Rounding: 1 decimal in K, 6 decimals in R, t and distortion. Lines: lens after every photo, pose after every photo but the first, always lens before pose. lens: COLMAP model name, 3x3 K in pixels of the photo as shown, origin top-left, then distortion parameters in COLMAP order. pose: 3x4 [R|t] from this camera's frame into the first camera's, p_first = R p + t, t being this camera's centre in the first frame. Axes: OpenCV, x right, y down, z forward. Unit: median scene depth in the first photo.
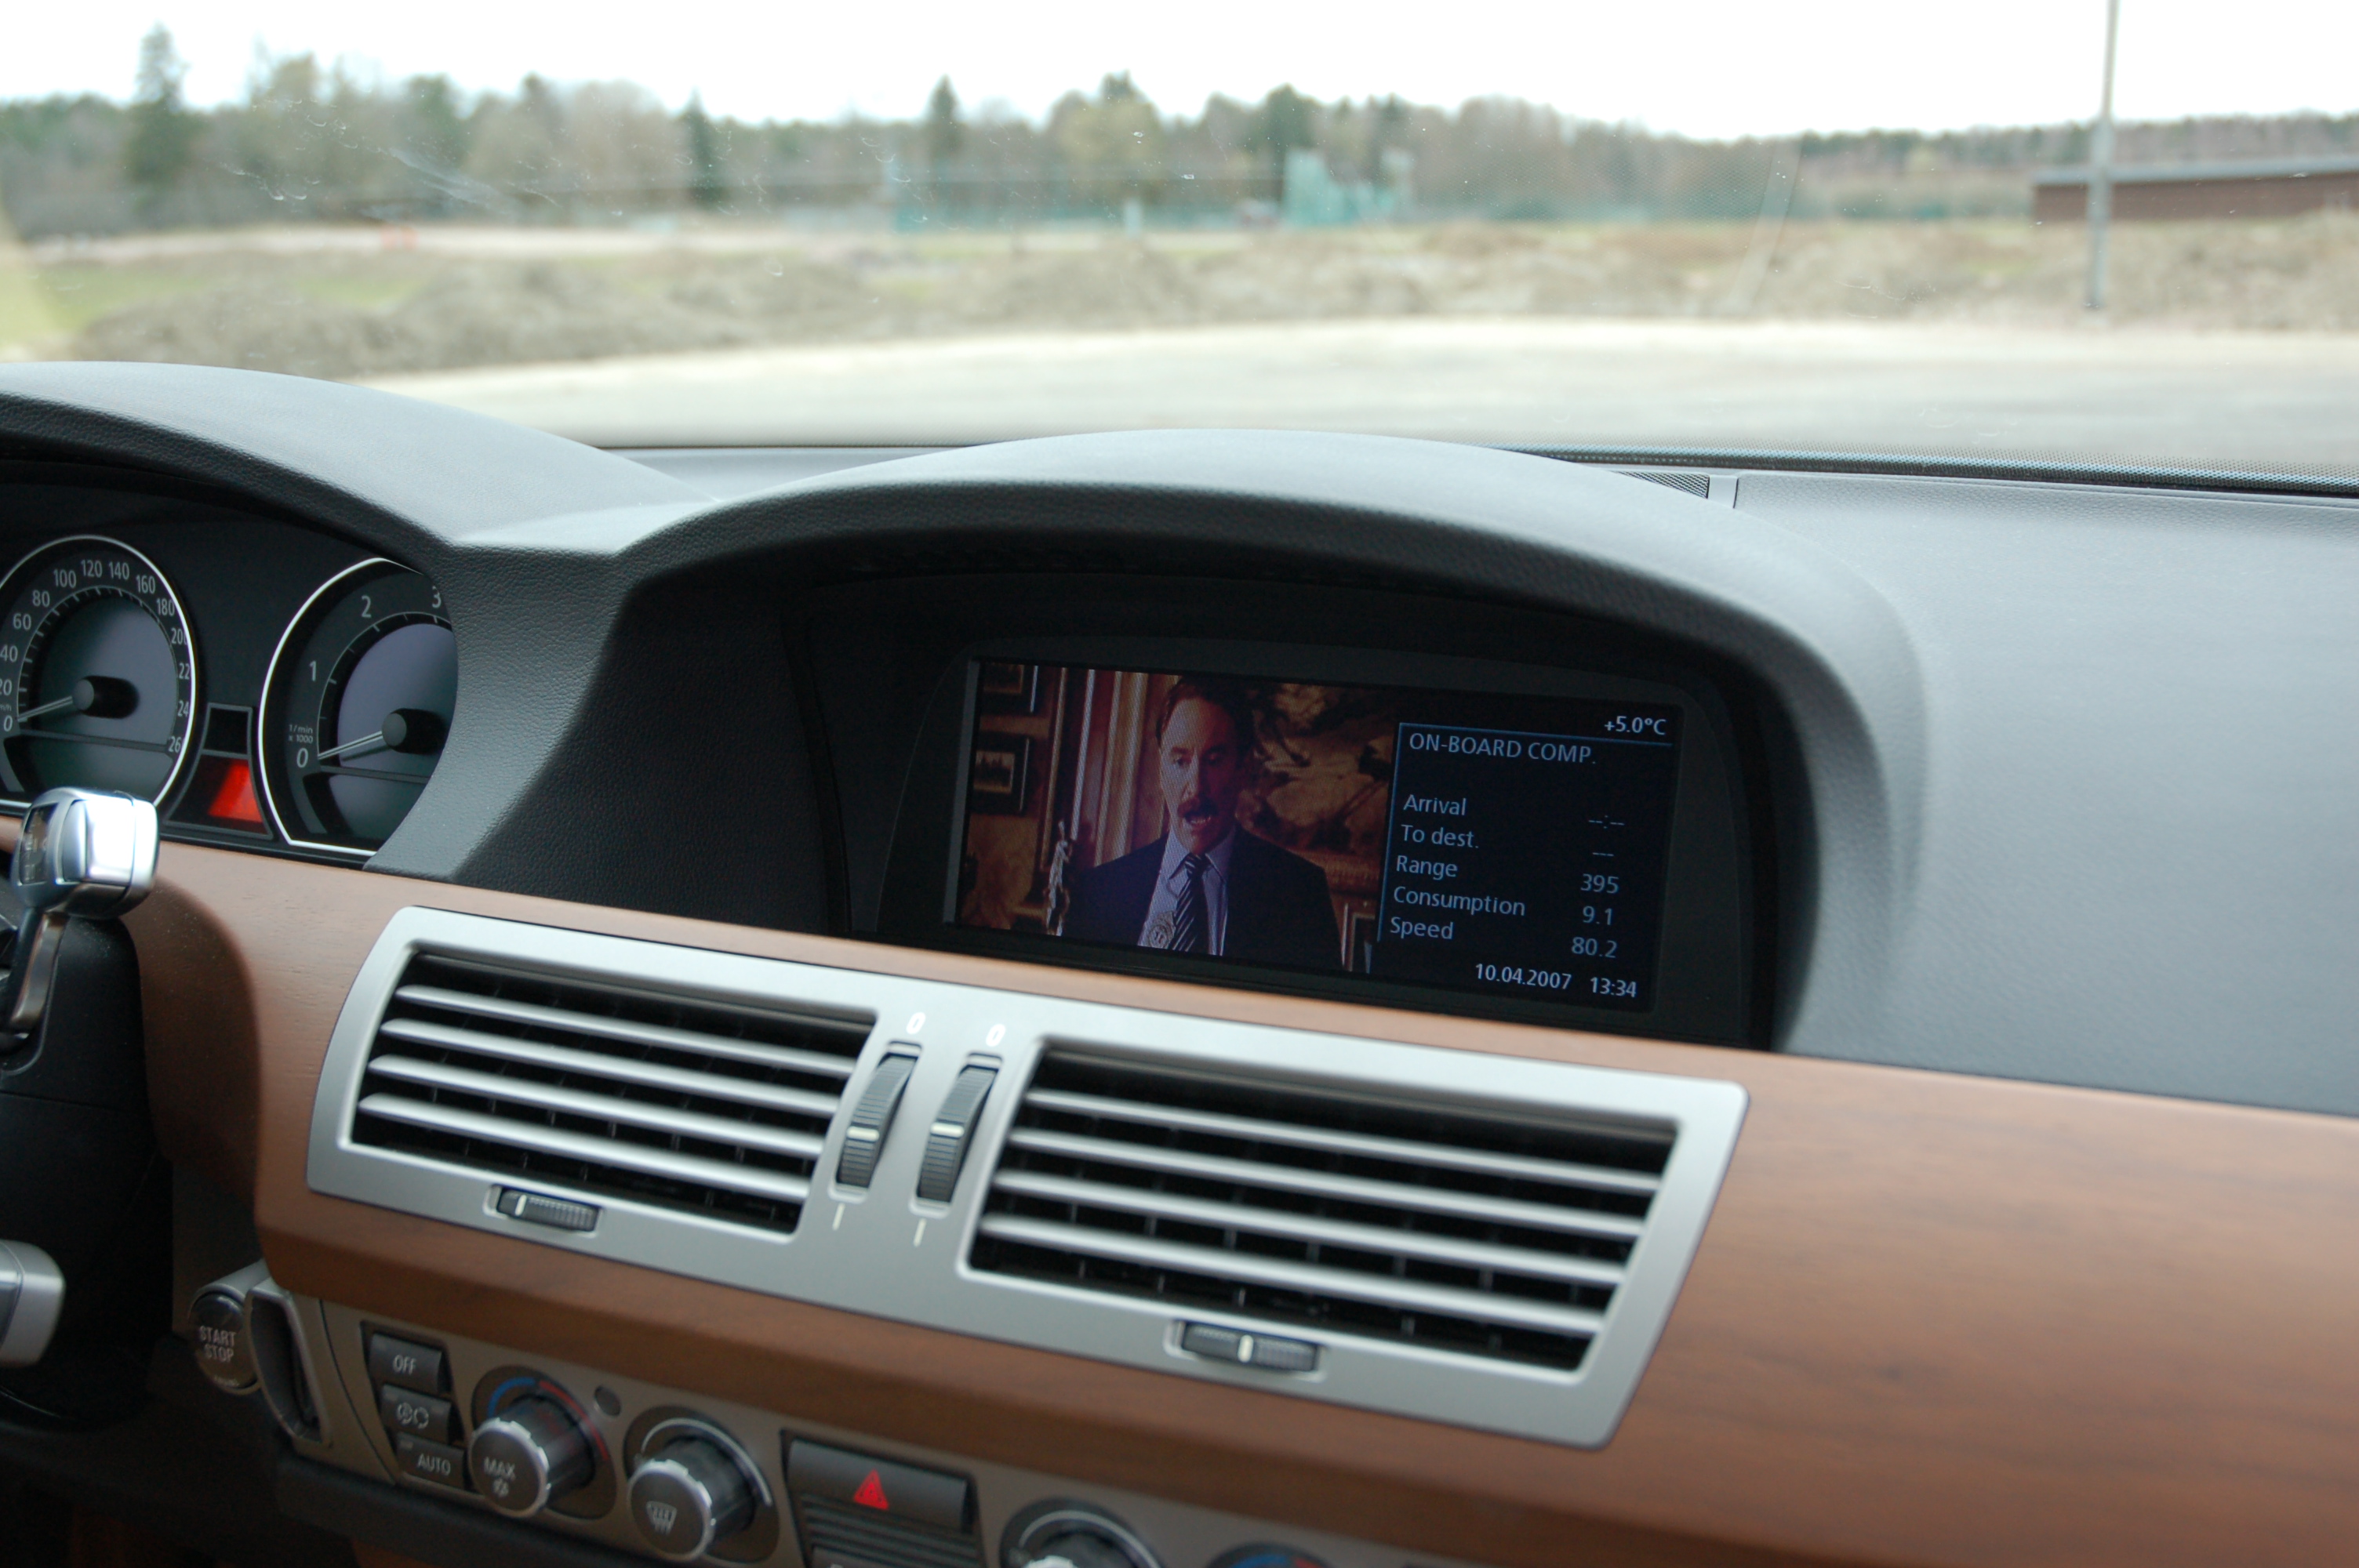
lens RADIAL K [[2429.1, 0, 1181.0], [0, 2429.1, 840.6], [0, 0, 1]] dist [-0.049277, 0.021022]
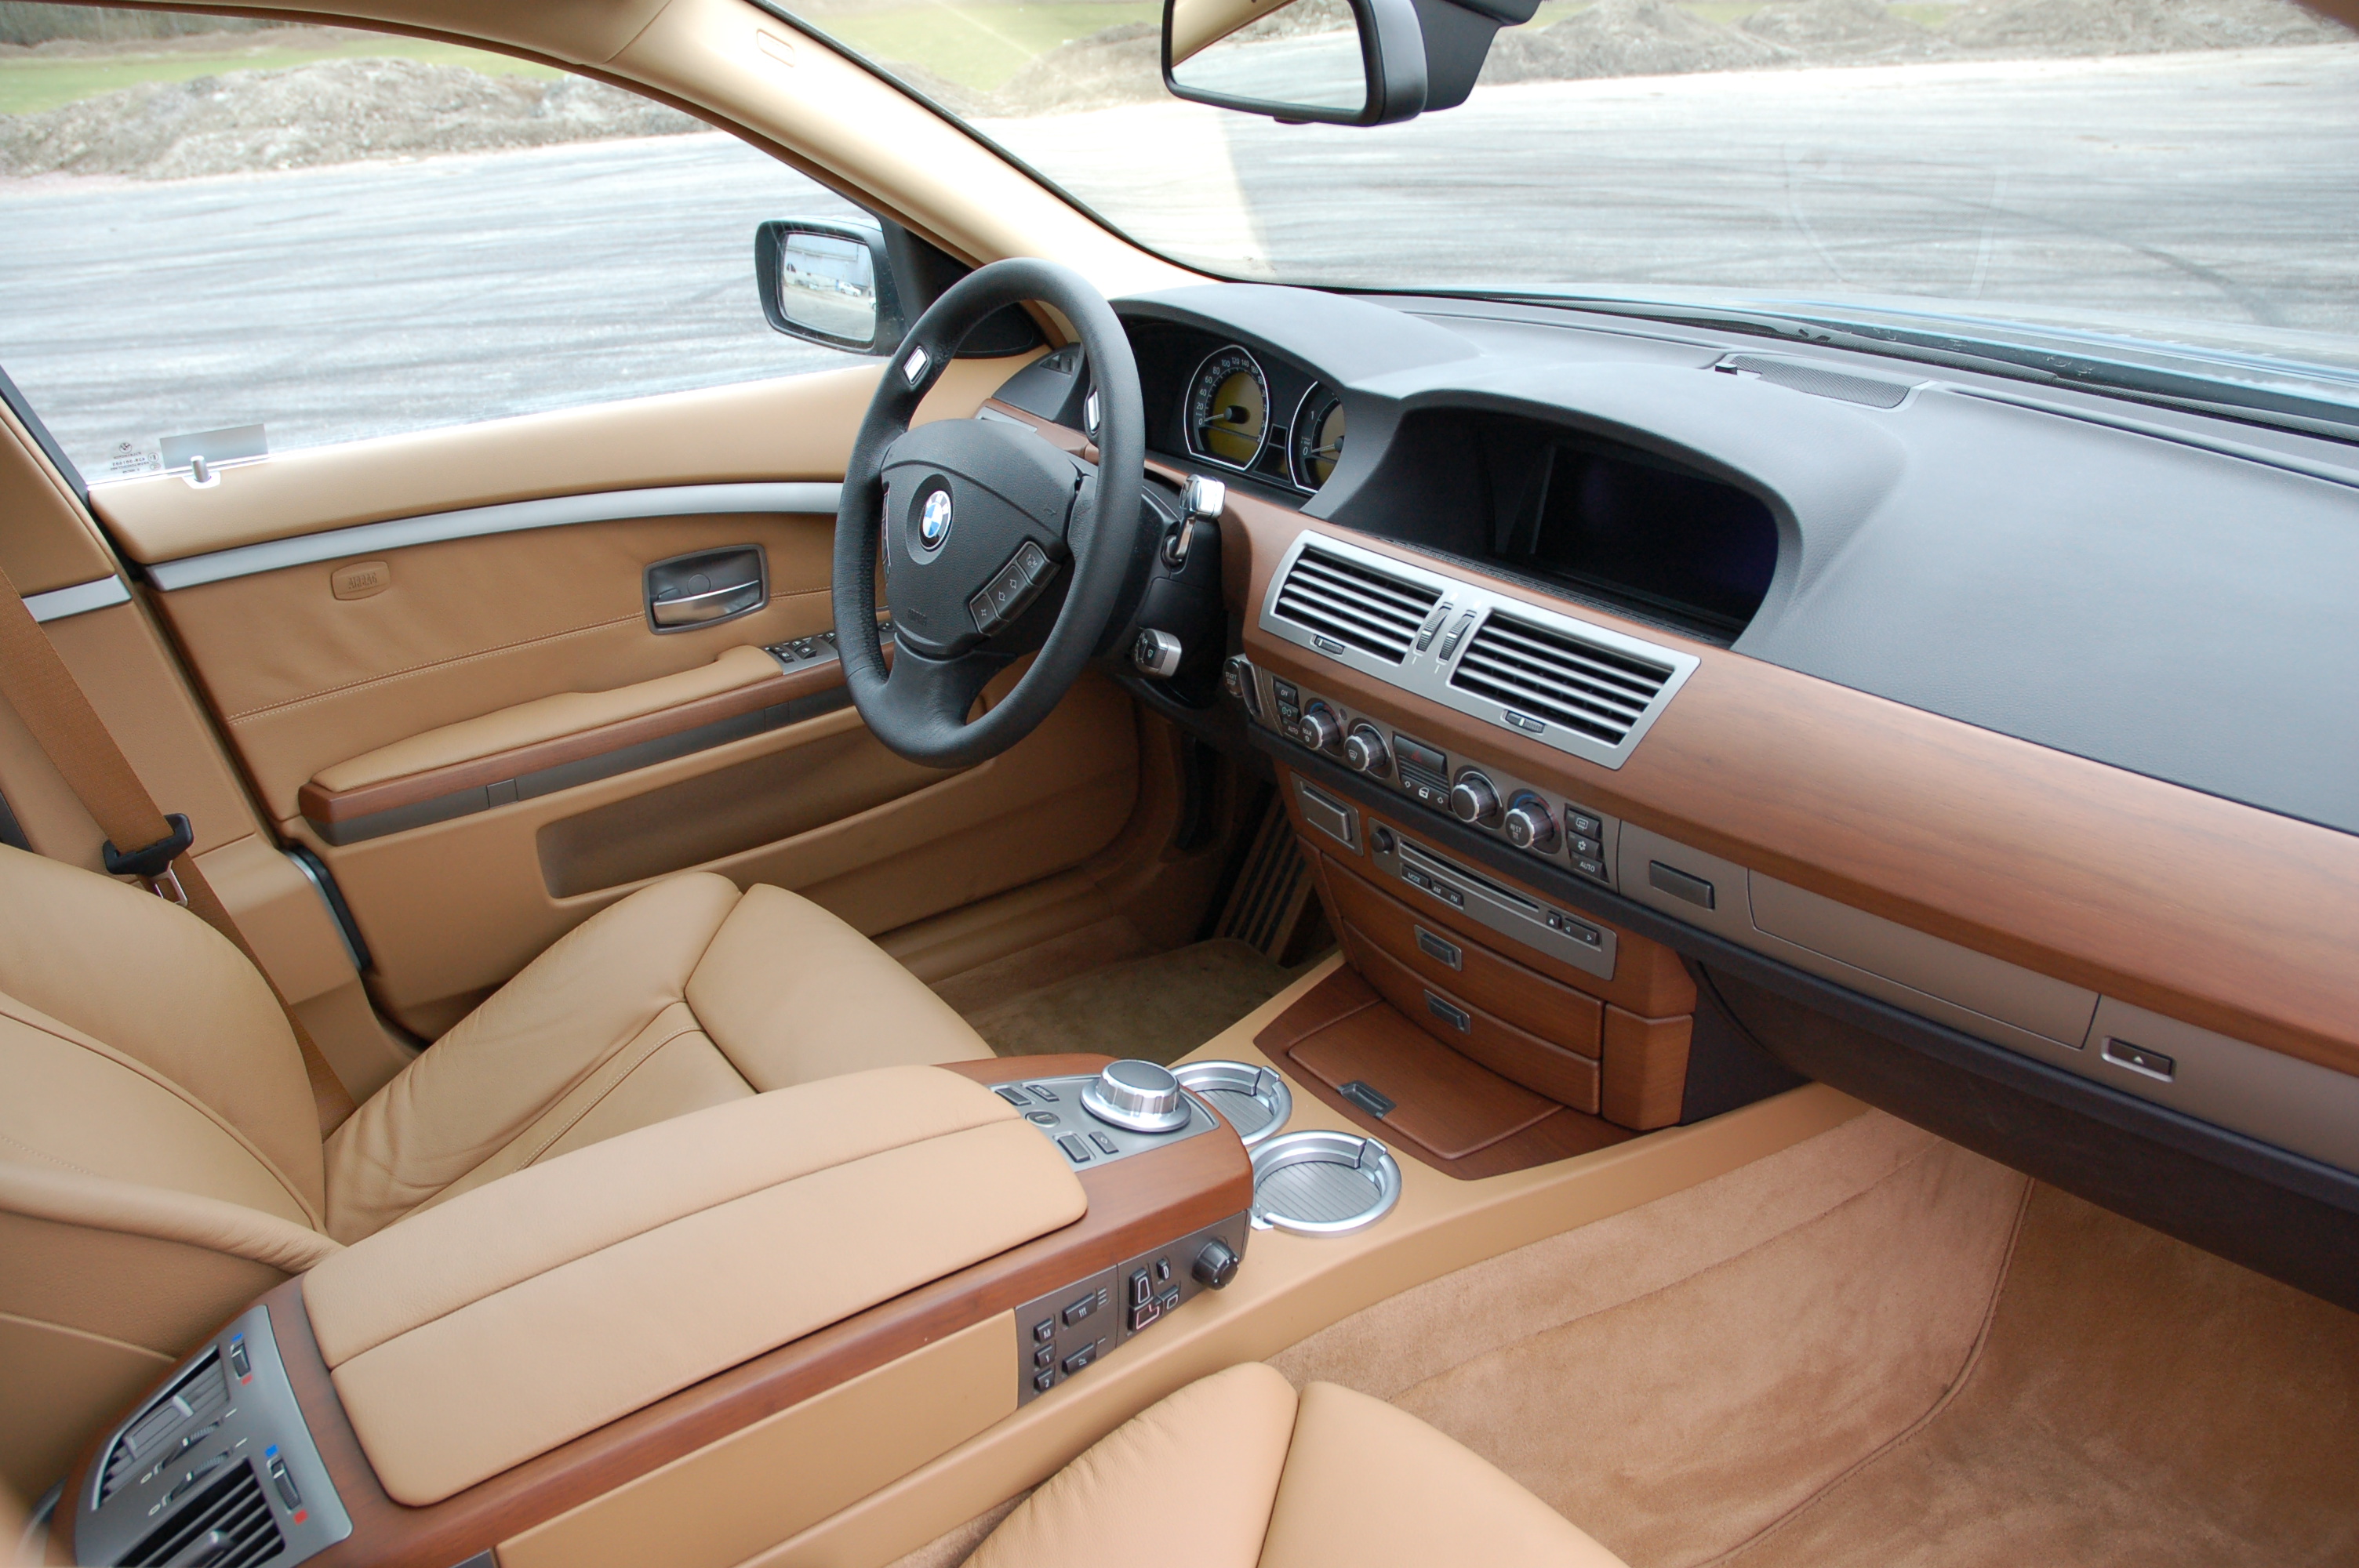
lens RADIAL K [[1905.1, 0, 1179.5], [0, 1905.1, 784.0], [0, 0, 1]] dist [-0.005540, -0.002035]
pose [[0.868000, 0.170646, -0.466322, 0.637403], [-0.073463, 0.972893, 0.219279, -0.161984], [0.491100, -0.156077, 0.857007, -1.003876]]
